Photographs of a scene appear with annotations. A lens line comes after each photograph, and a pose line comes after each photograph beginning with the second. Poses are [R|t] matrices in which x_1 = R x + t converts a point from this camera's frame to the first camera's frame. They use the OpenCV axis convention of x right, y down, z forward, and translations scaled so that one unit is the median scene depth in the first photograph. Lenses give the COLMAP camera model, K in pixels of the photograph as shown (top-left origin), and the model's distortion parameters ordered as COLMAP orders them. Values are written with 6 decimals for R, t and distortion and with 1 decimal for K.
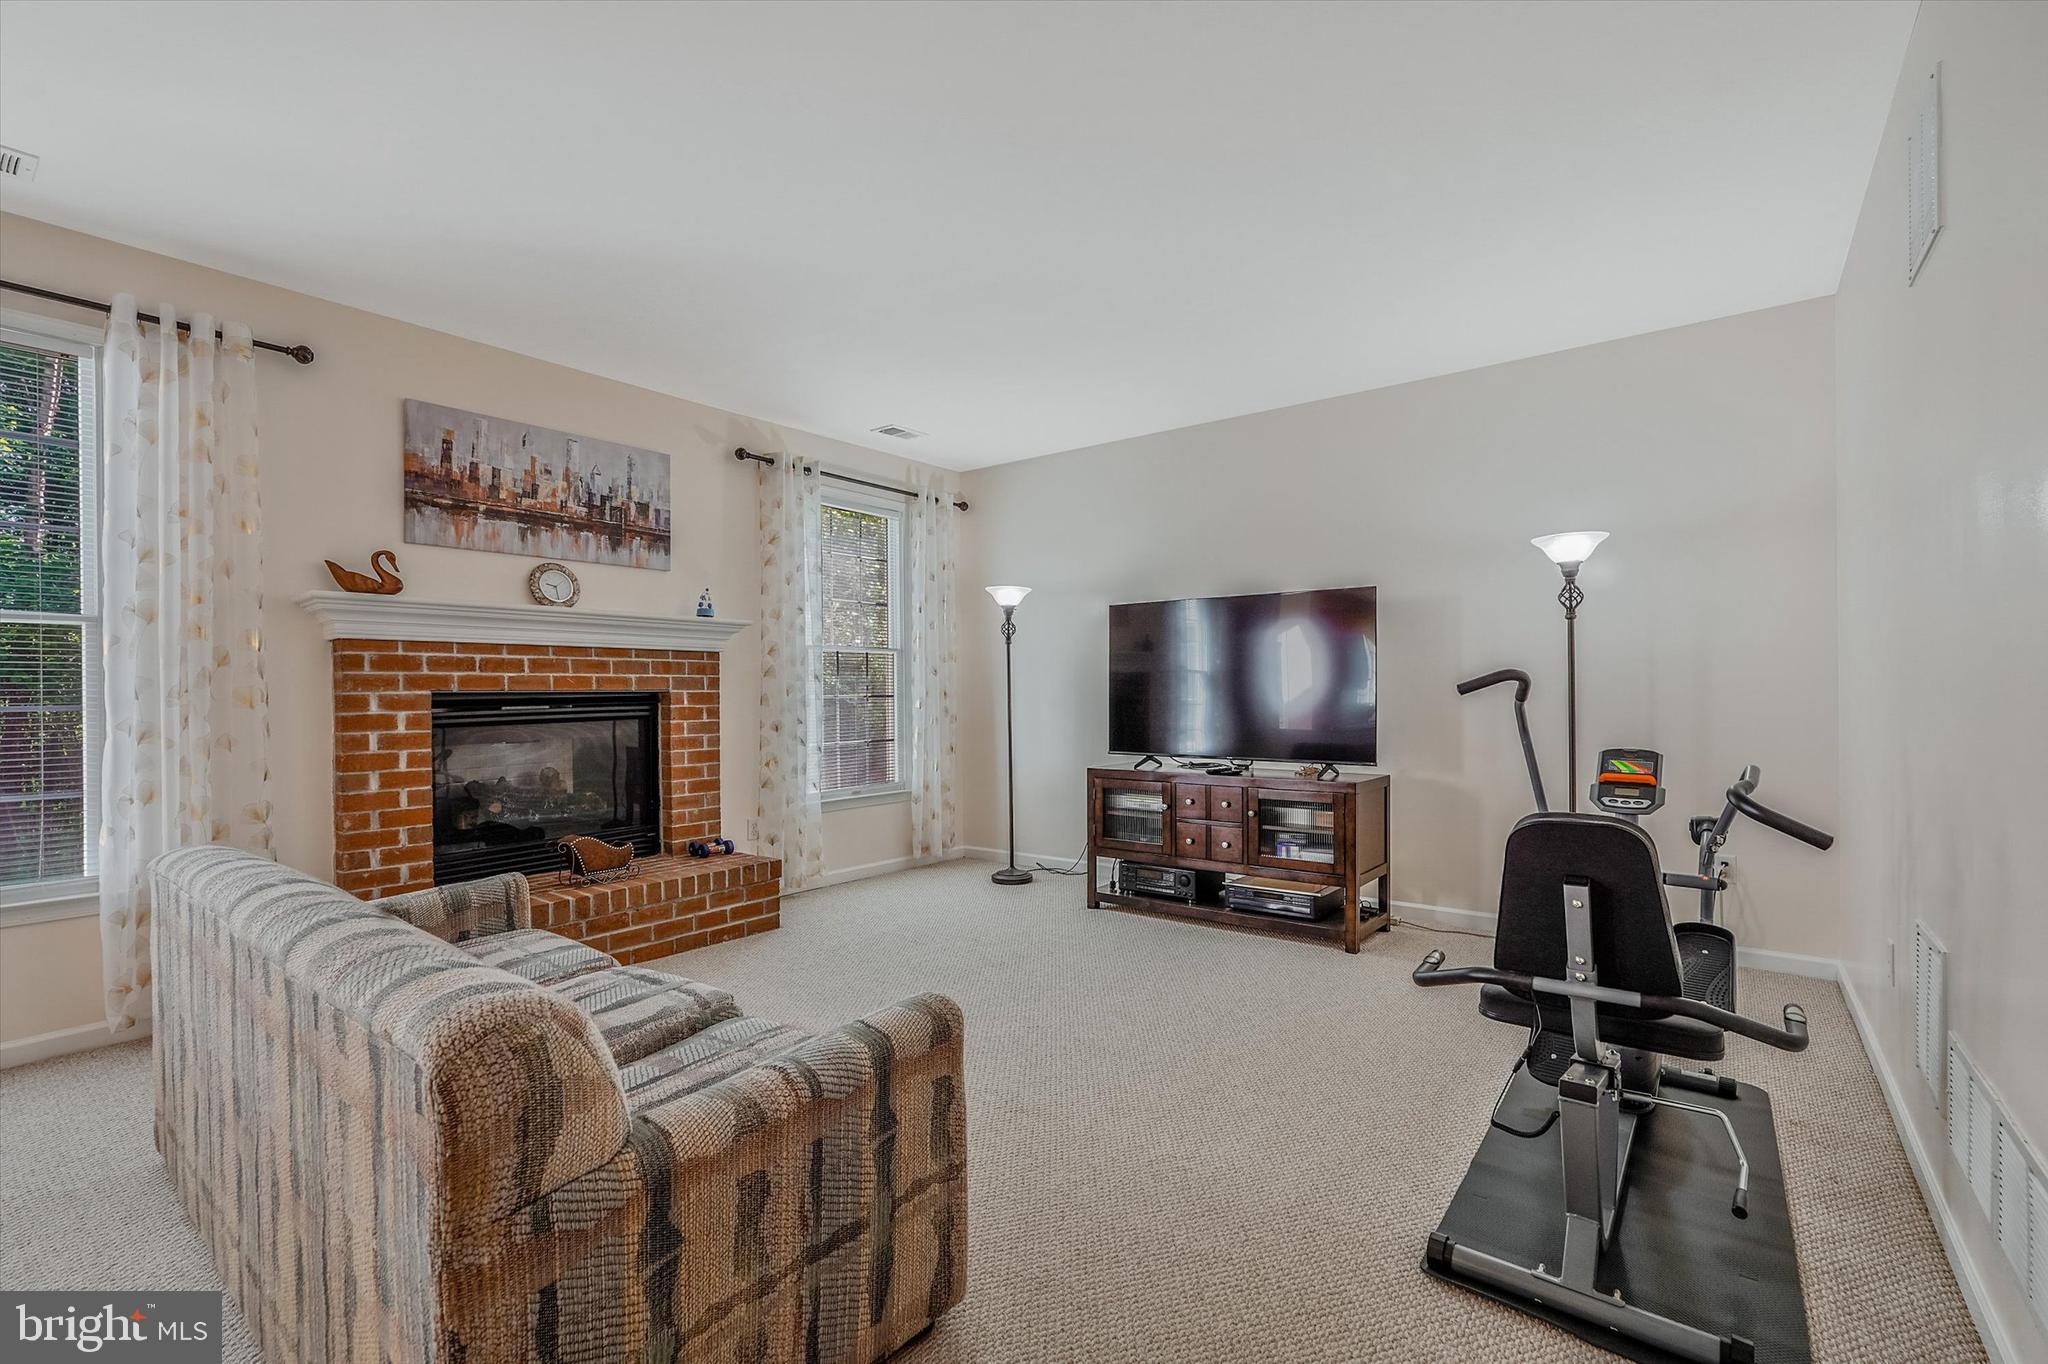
lens RADIAL K [[906.2, 0, 1015.1], [0, 906.2, 691.2], [0, 0, 1]] dist [-0.011539, 0.004808]
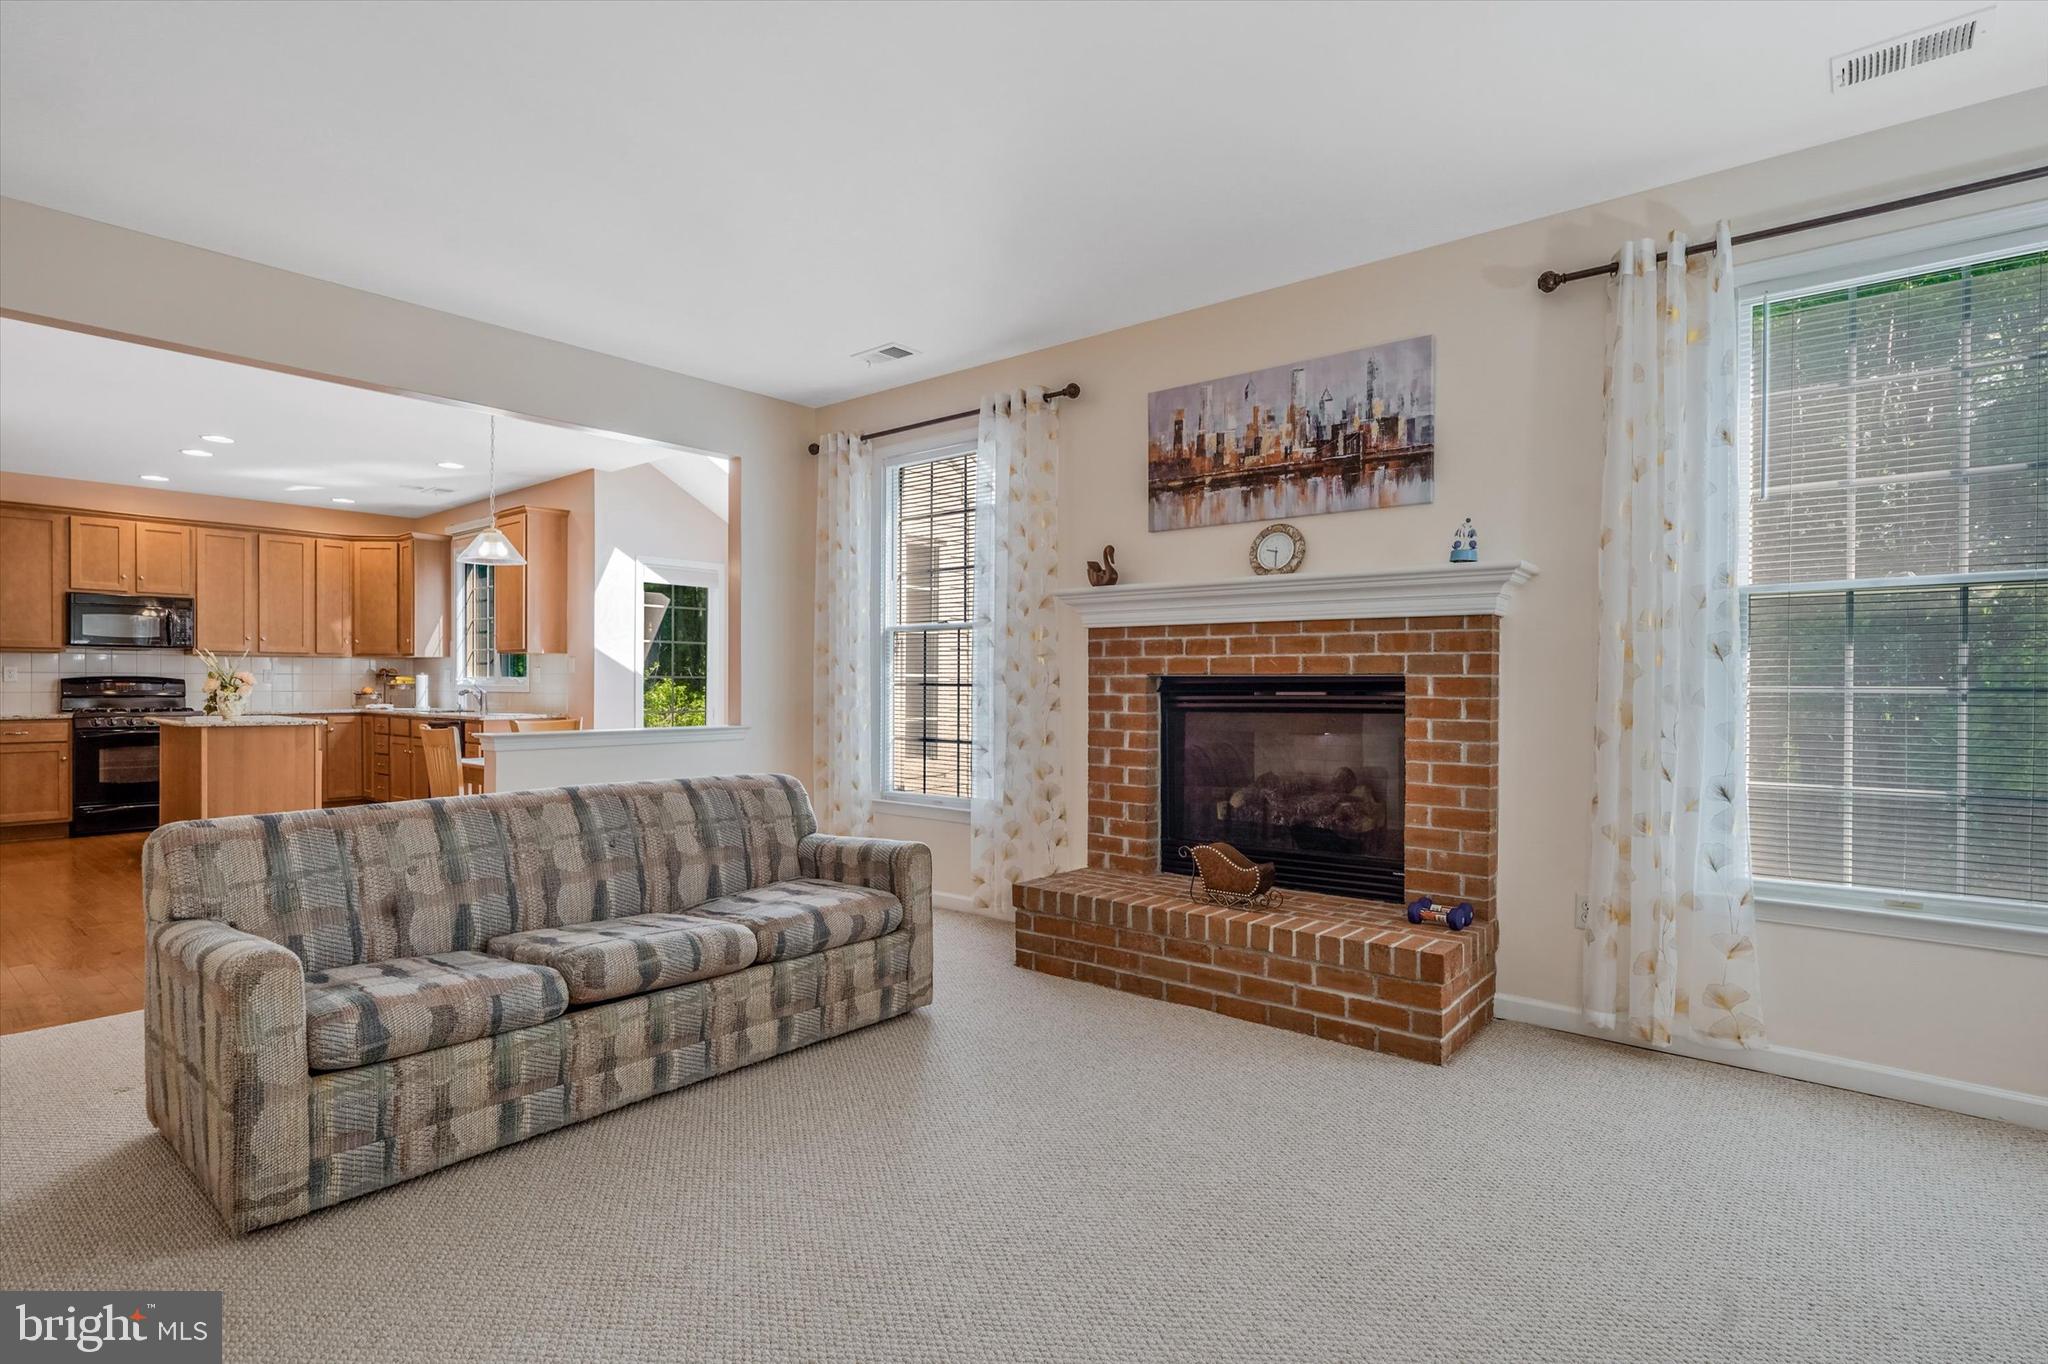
lens RADIAL K [[1025.9, 0, 1024.0], [0, 1025.9, 682.0], [0, 0, 1]] dist [0.000452, 0.000629]
pose [[-0.021186, 0.010857, -0.999717, 0.458906], [-0.000990, 0.999940, 0.010881, -0.003728], [0.999775, 0.001220, -0.021174, 0.783486]]
